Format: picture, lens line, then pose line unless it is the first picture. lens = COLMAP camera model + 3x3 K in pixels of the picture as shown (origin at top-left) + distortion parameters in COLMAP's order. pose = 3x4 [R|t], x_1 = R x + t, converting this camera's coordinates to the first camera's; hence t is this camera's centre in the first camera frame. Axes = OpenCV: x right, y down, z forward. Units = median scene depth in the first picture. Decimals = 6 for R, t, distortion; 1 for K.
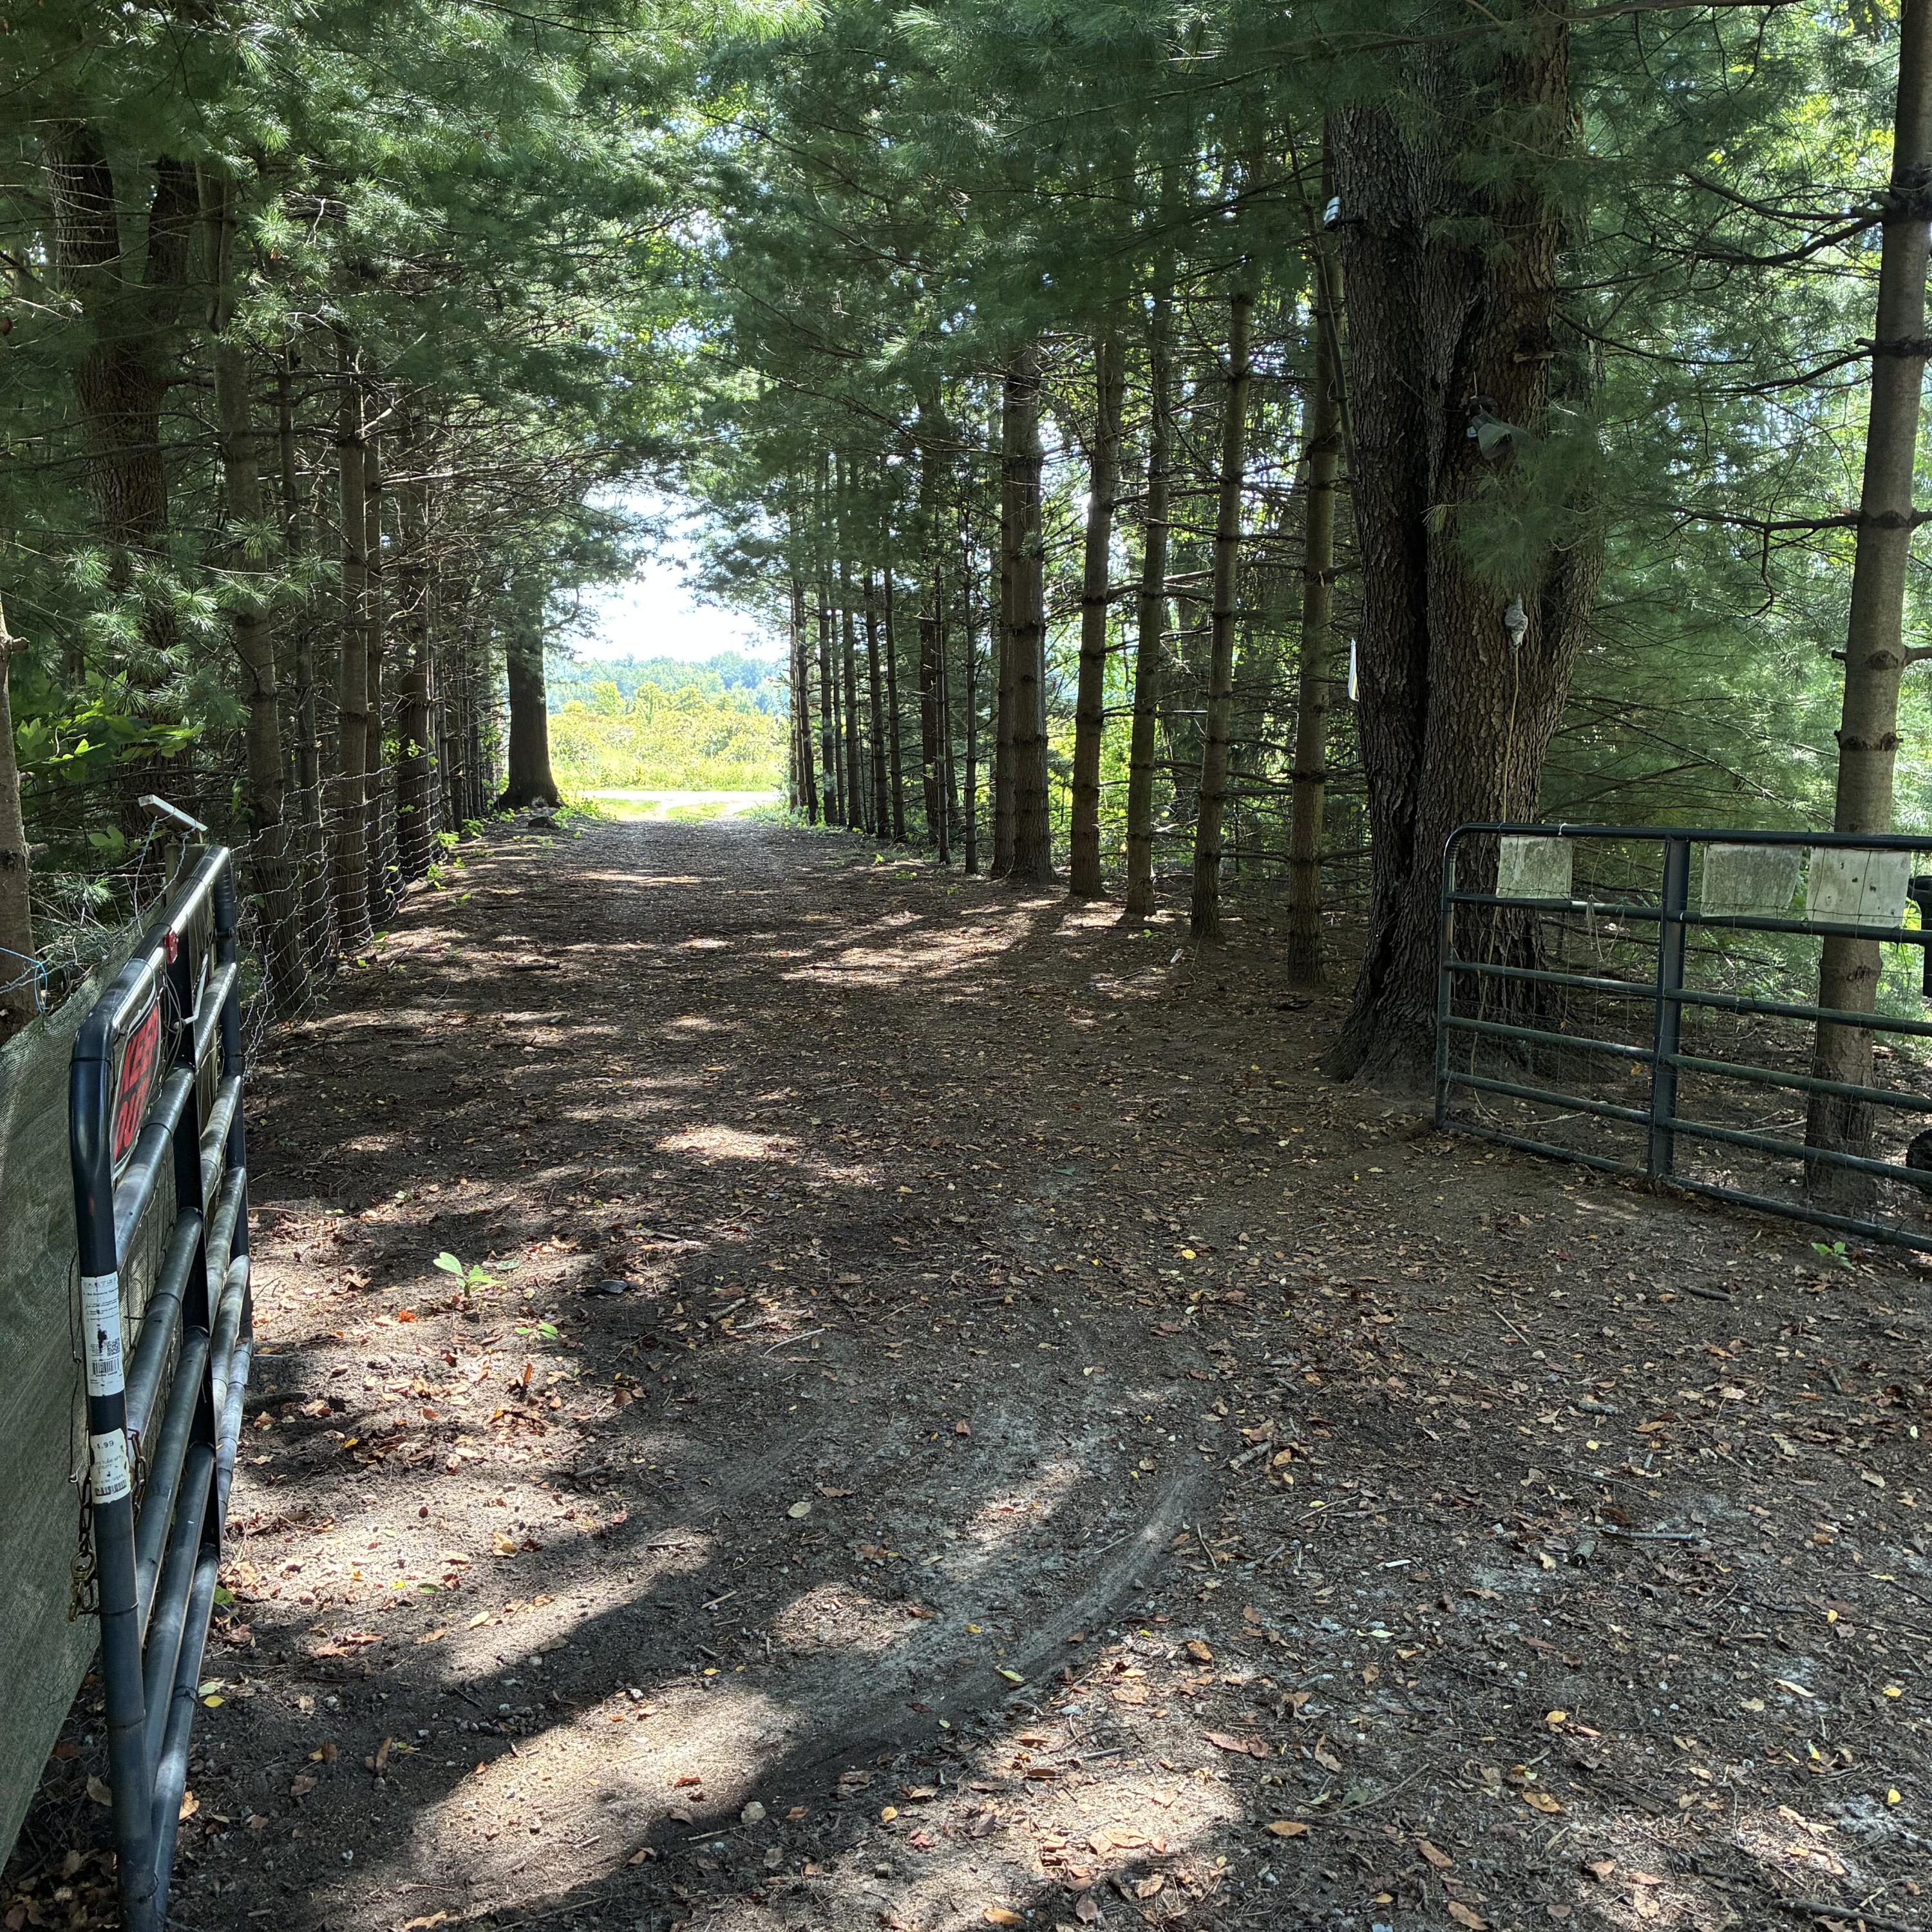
lens RADIAL K [[1953.0, 0, 959.3], [0, 1953.0, 963.3], [0, 0, 1]] dist [0.038567, -0.039431]
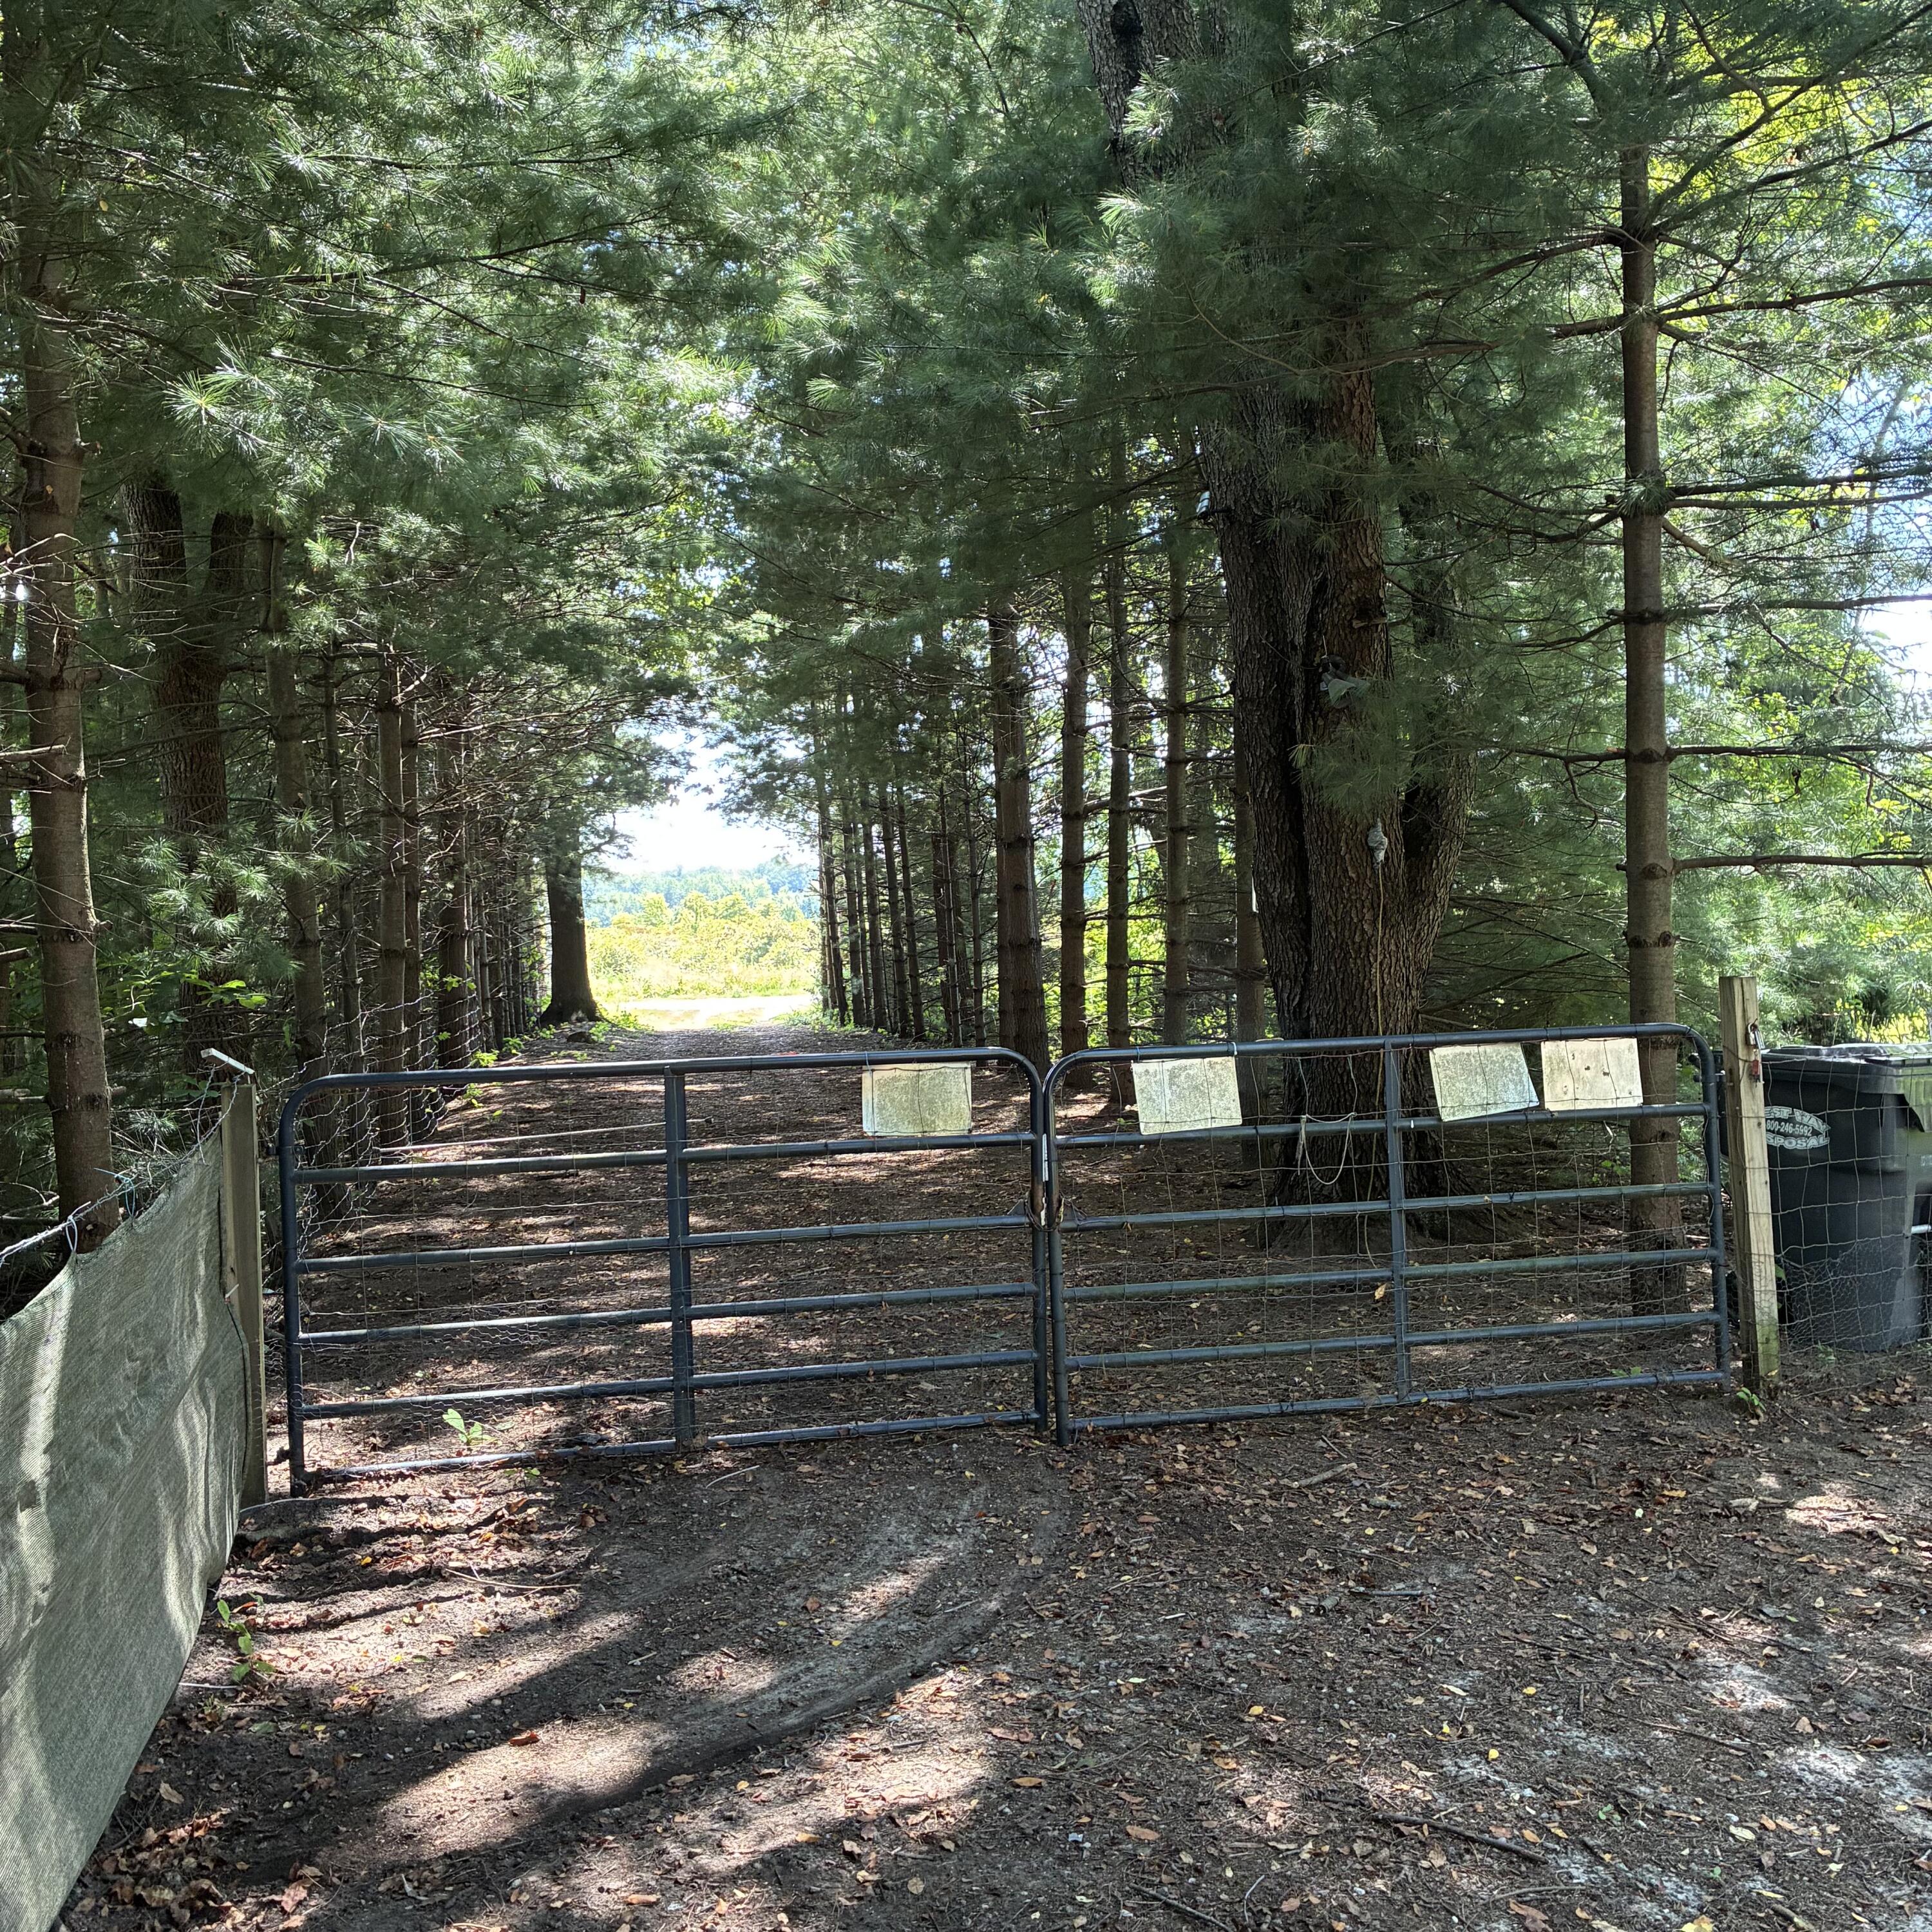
lens RADIAL K [[1980.6, 0, 962.9], [0, 1980.6, 953.4], [0, 0, 1]] dist [0.010729, 0.027496]
pose [[0.998827, -0.040546, -0.026464, 0.068937], [0.037596, 0.993889, -0.103782, 0.003200], [0.030511, 0.102666, 0.994248, -0.165832]]
